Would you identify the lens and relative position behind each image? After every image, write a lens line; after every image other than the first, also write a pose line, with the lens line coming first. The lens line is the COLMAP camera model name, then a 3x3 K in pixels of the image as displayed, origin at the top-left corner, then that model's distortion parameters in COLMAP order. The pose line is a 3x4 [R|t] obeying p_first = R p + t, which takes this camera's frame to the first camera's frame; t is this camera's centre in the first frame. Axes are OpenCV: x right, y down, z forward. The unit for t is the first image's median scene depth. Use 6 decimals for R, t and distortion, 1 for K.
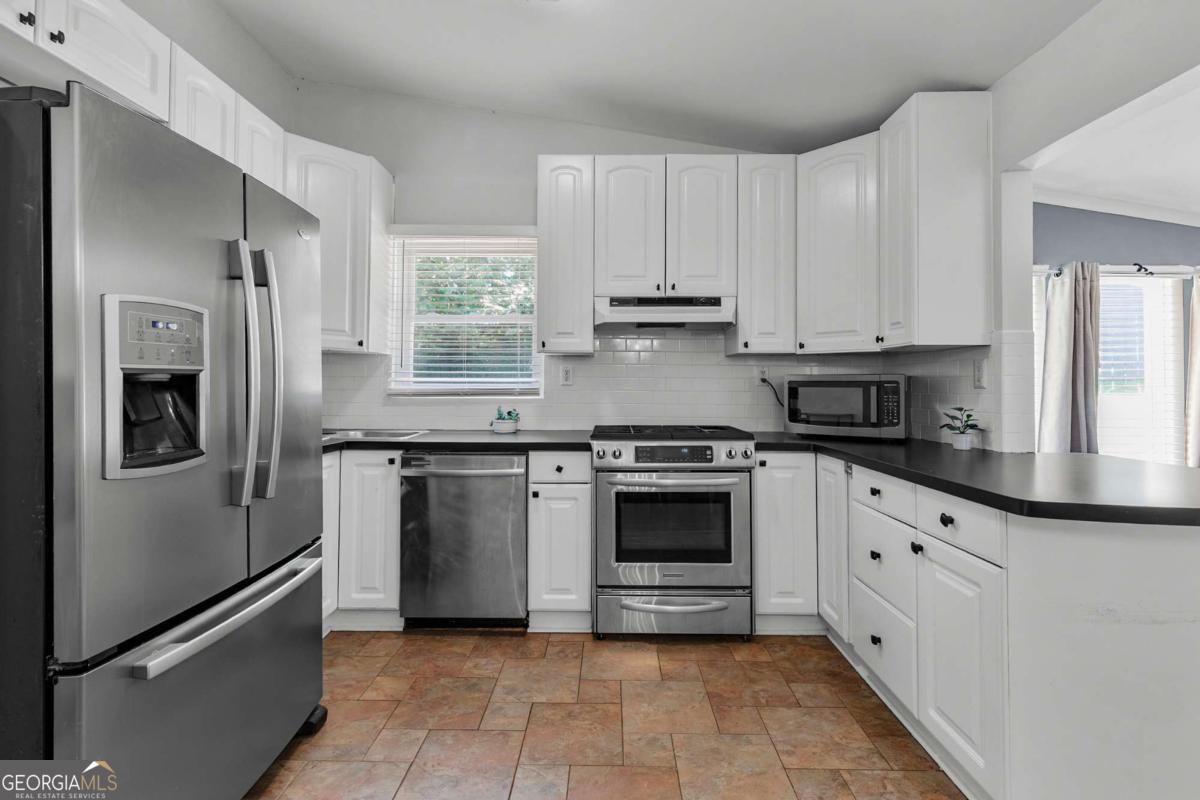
lens RADIAL K [[544.4, 0, 604.4], [0, 544.4, 375.6], [0, 0, 1]] dist [0.009864, -0.002575]
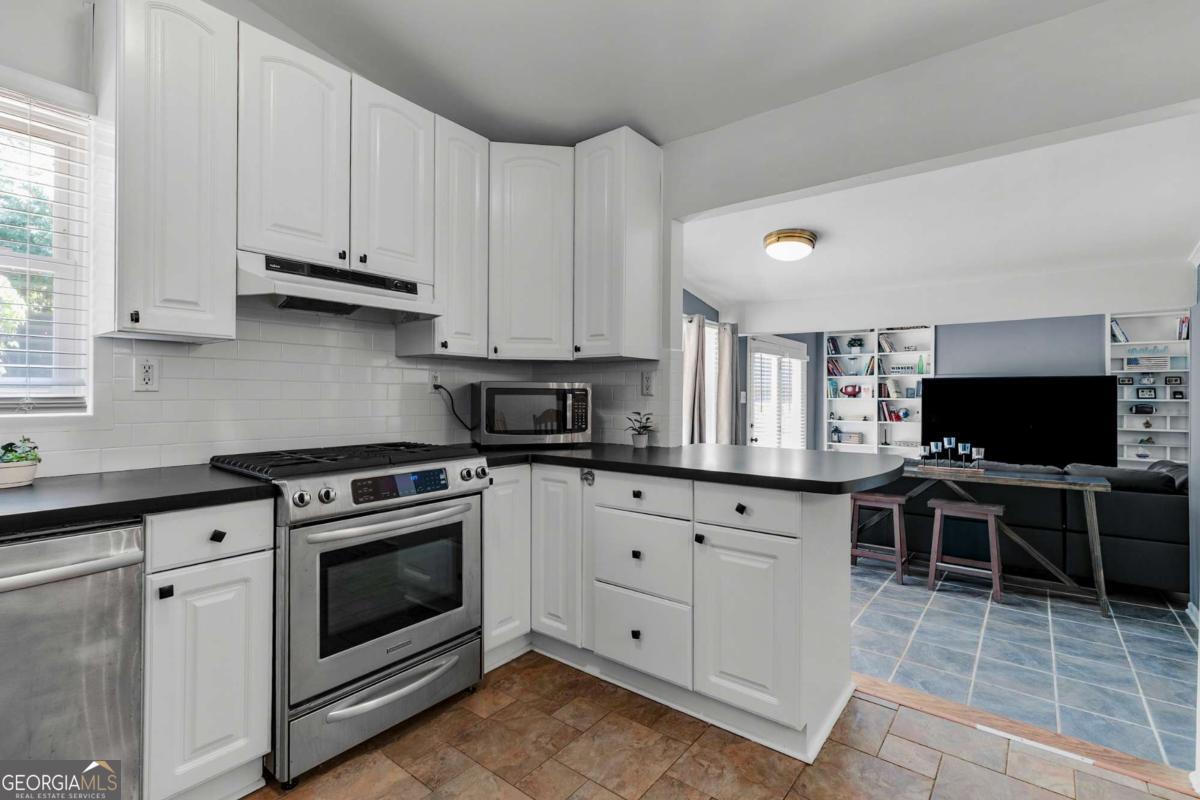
lens RADIAL K [[544.4, 0, 601.9], [0, 544.4, 394.9], [0, 0, 1]] dist [0.009864, -0.002575]
pose [[0.612051, -0.000802, 0.790818, -0.292012], [-0.016555, 0.999767, 0.013827, 0.006187], [-0.790645, -0.021555, 0.611895, 0.323976]]
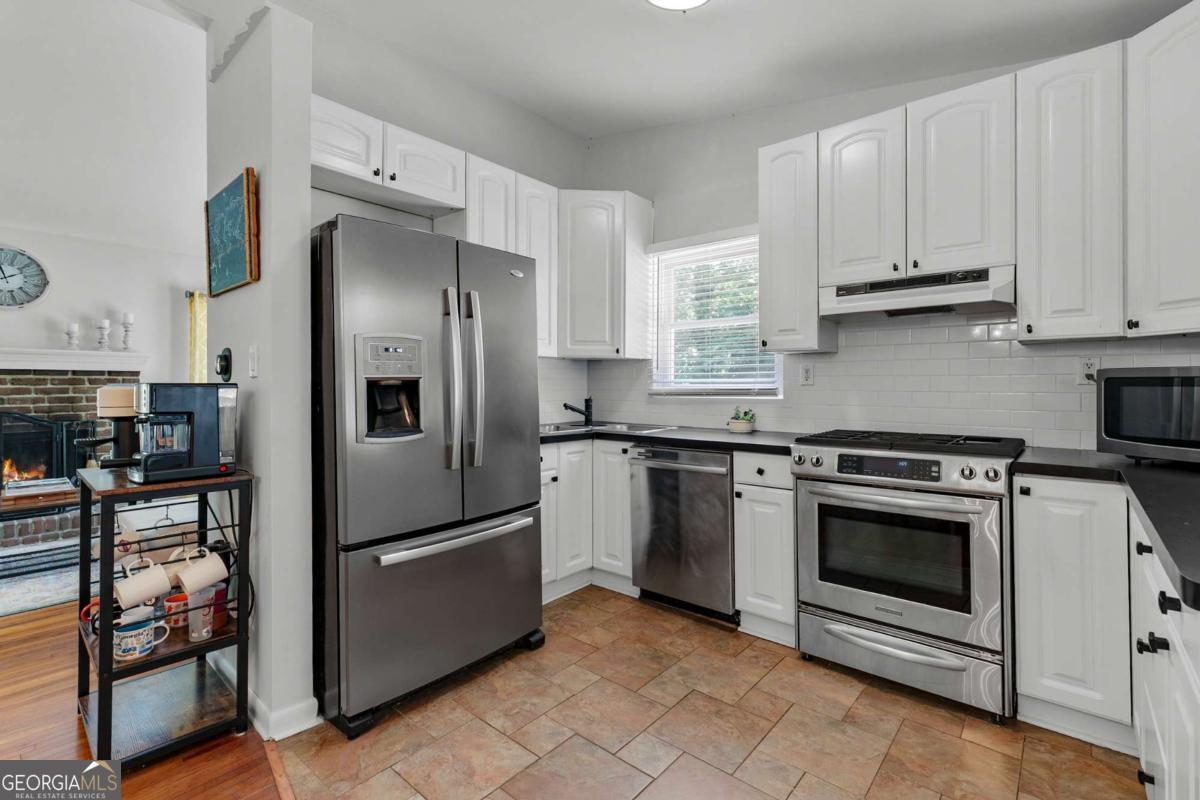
lens RADIAL K [[544.4, 0, 607.6], [0, 544.4, 383.9], [0, 0, 1]] dist [0.009864, -0.002575]
pose [[0.770785, -0.006402, -0.637064, 0.327452], [0.016367, 0.999818, 0.009755, 0.000929], [0.636886, -0.017946, 0.770749, 0.079076]]
